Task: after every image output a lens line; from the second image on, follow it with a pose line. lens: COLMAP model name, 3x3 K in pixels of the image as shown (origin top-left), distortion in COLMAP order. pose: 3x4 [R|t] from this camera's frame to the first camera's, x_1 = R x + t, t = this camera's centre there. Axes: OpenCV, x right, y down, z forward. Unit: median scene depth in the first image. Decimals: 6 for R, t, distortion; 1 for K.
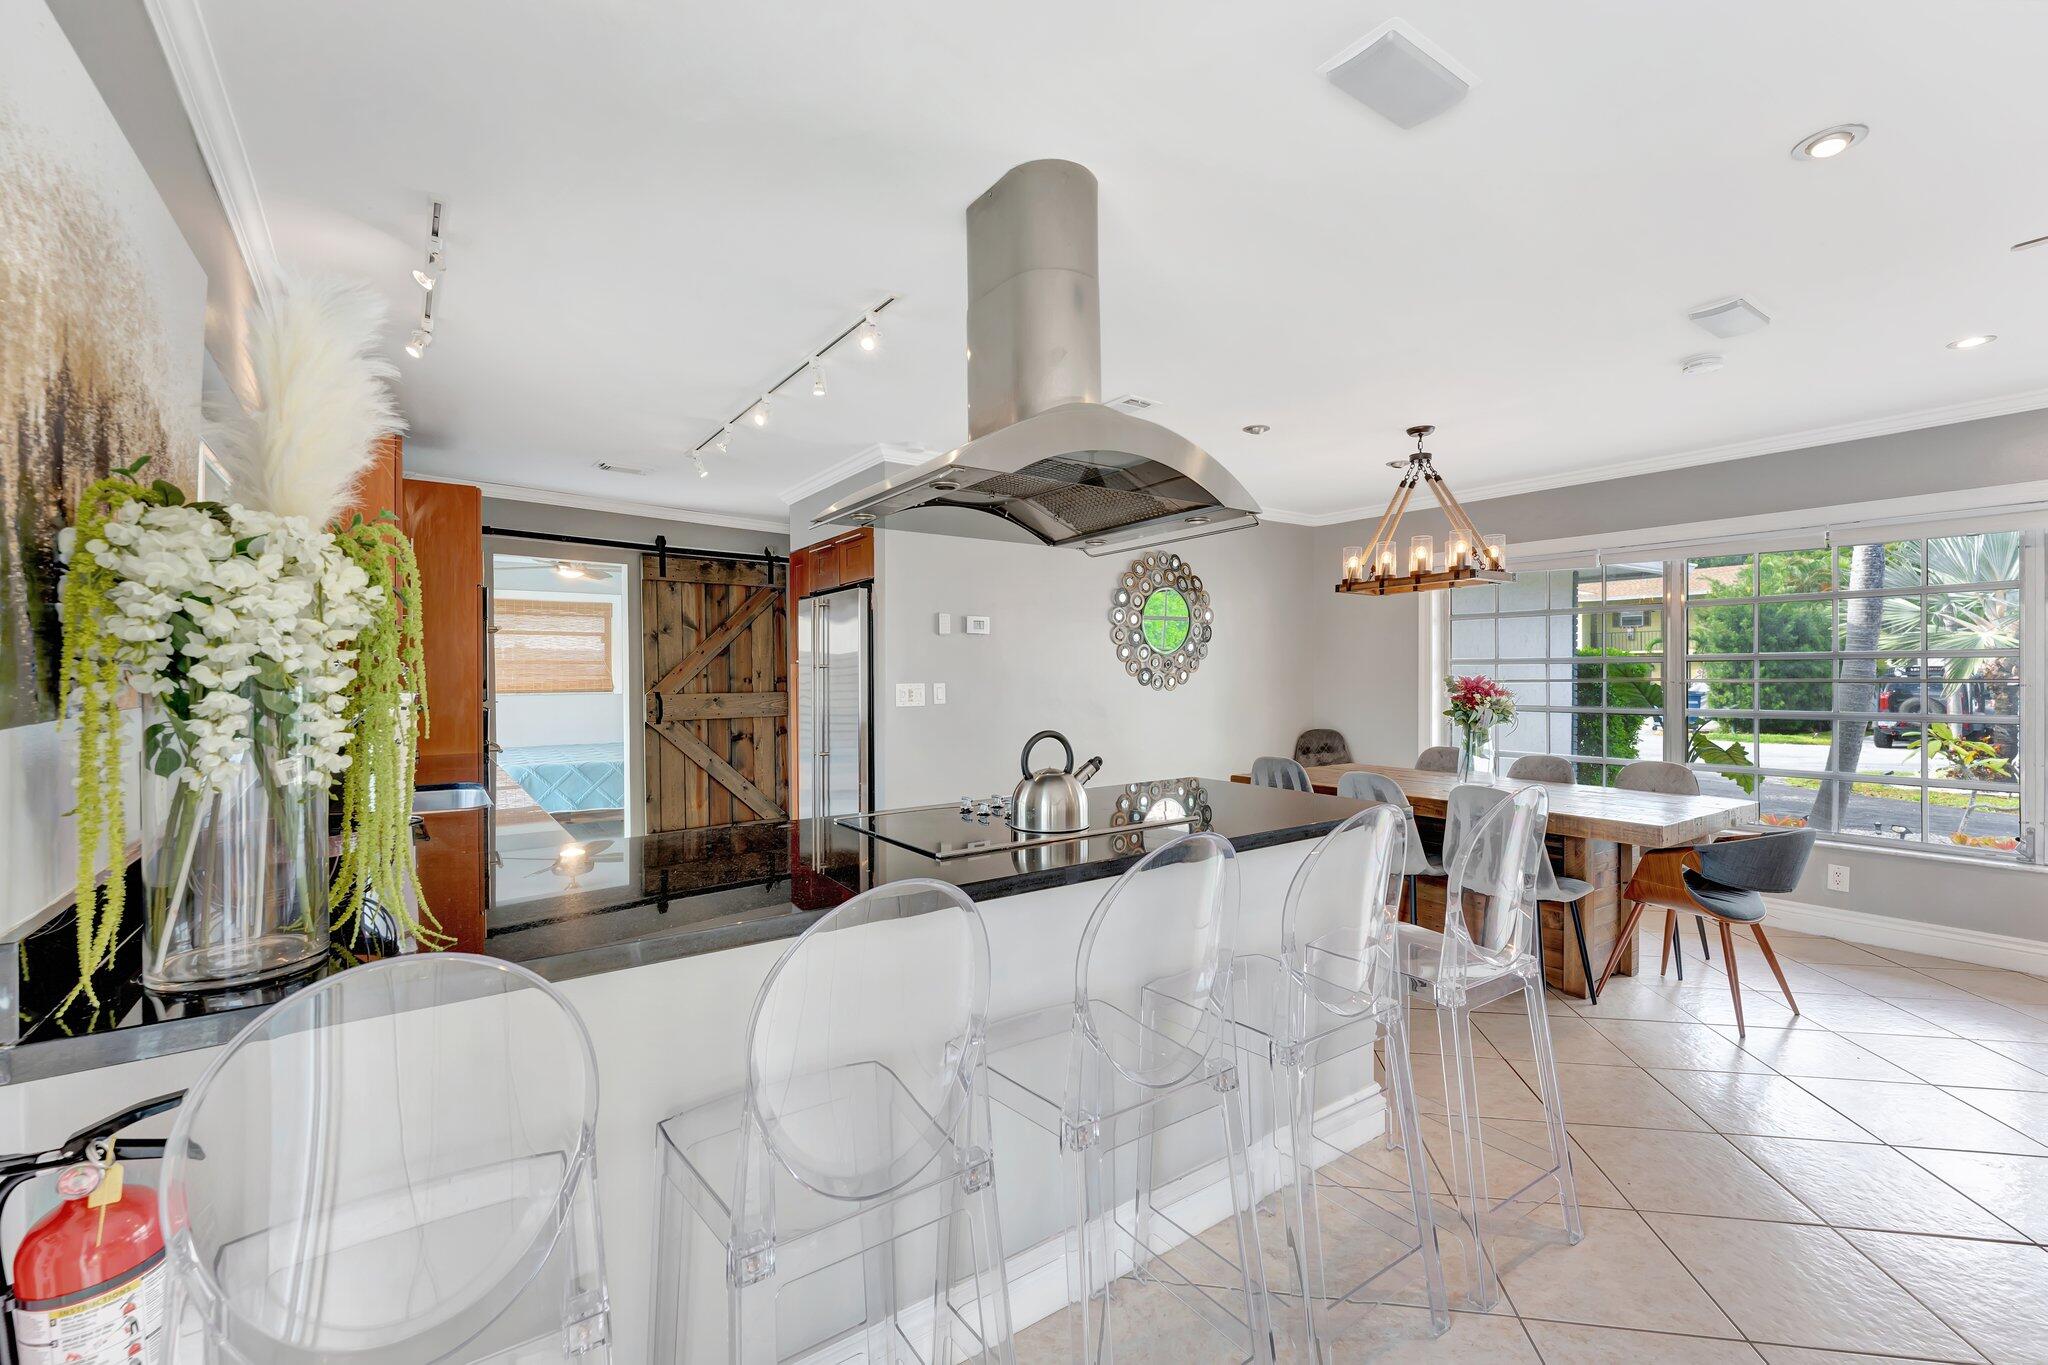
lens RADIAL K [[868.9, 0, 1024.0], [0, 868.9, 682.5], [0, 0, 1]] dist [0.003151, -0.000066]
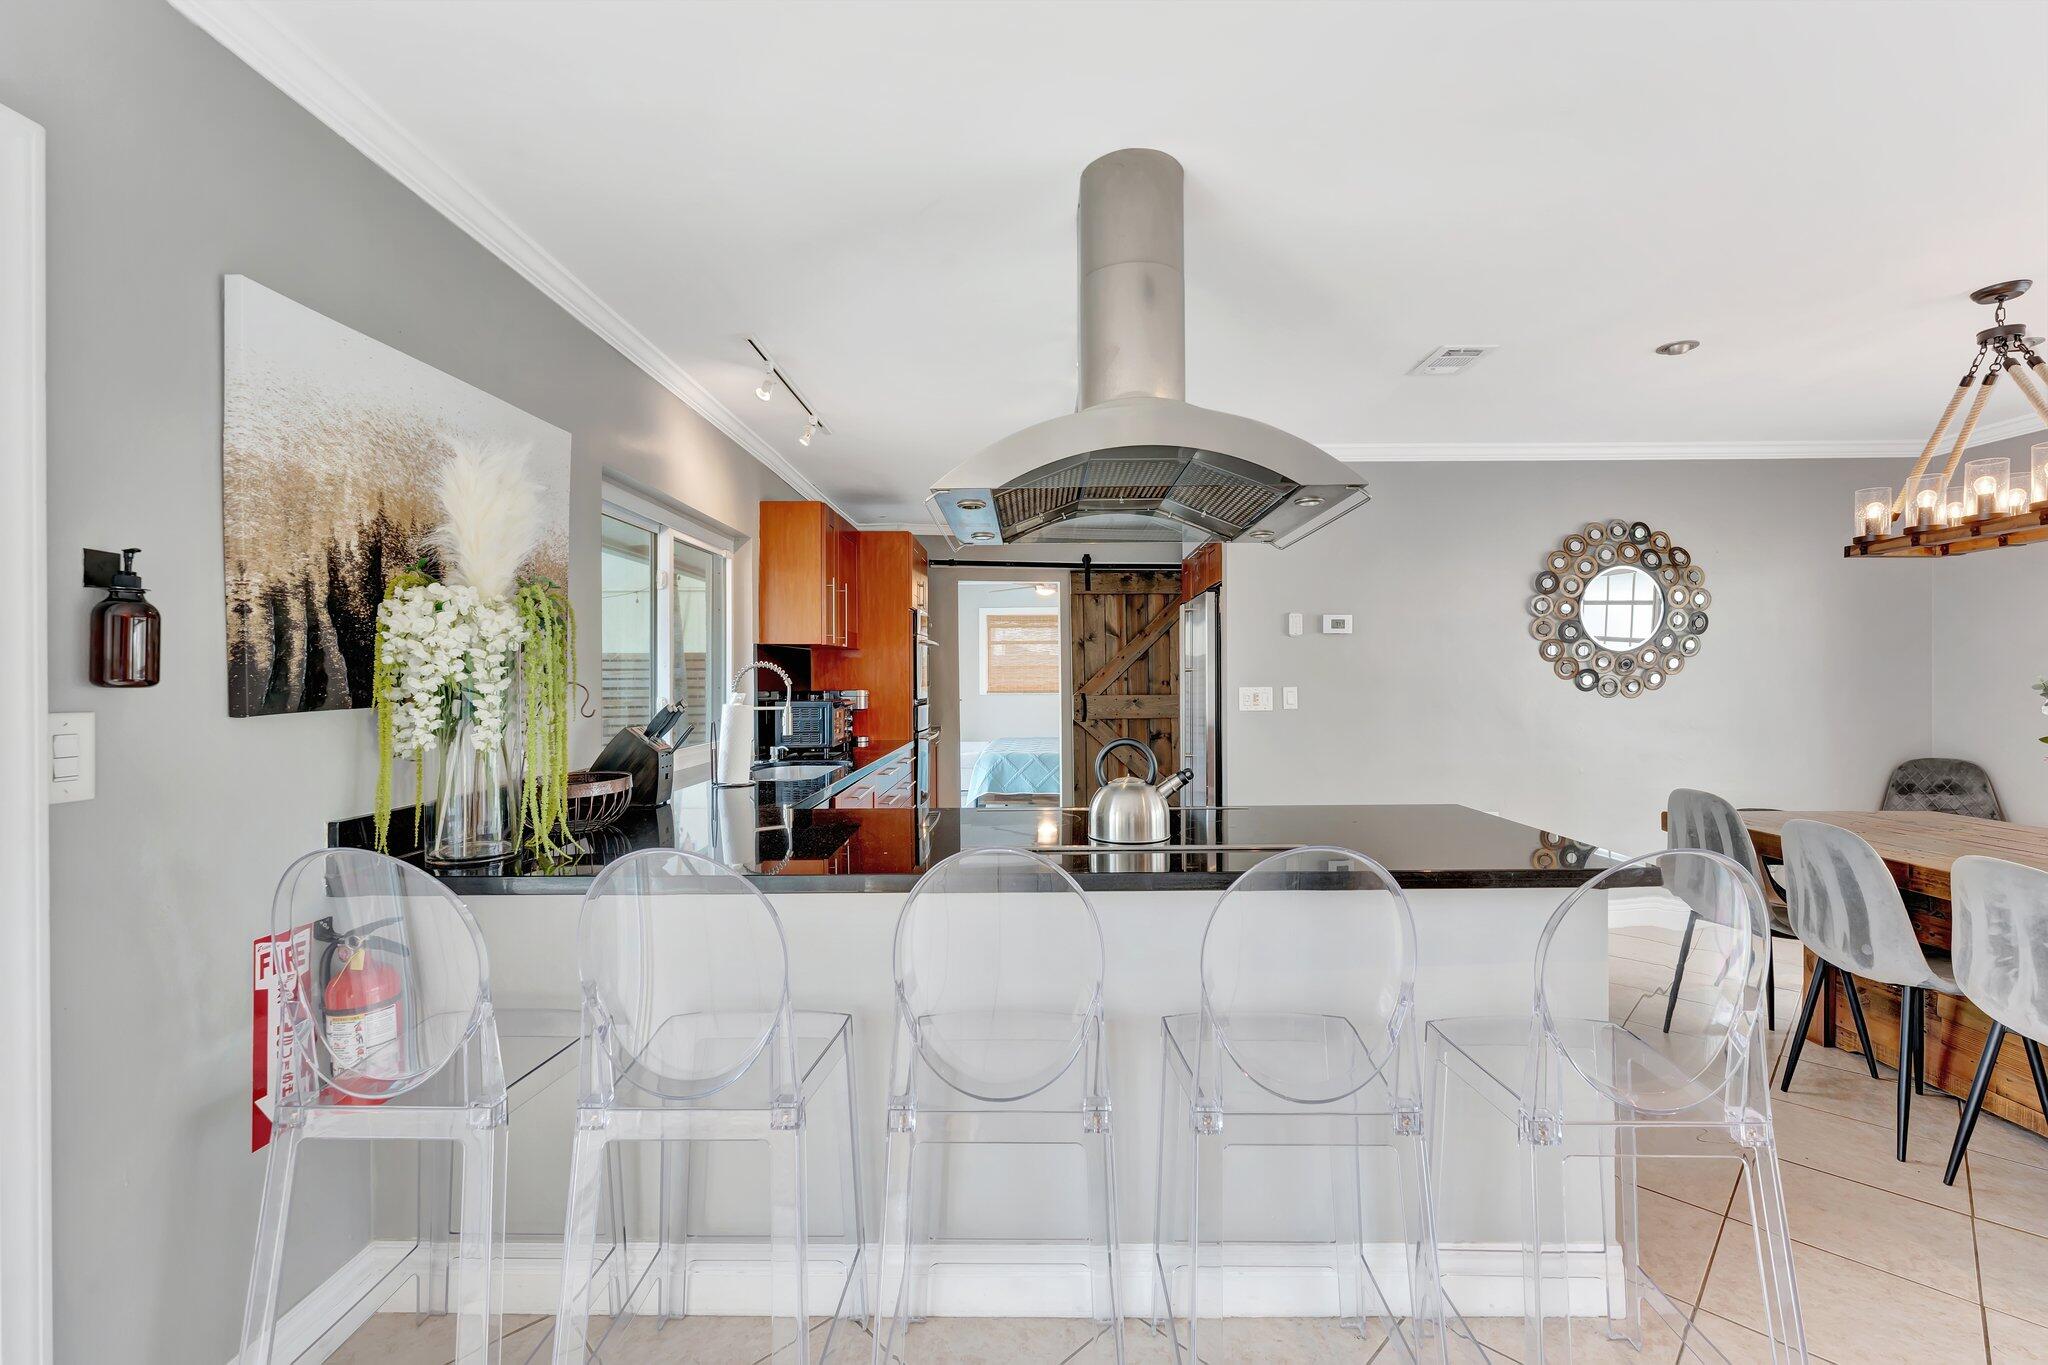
lens RADIAL K [[864.9, 0, 1034.8], [0, 864.9, 687.6], [0, 0, 1]] dist [0.001370, -0.000418]
pose [[0.808354, 0.005753, -0.588669, 0.198797], [-0.003146, 0.999980, 0.005452, -0.002451], [0.588689, -0.002555, 0.808356, 0.060645]]
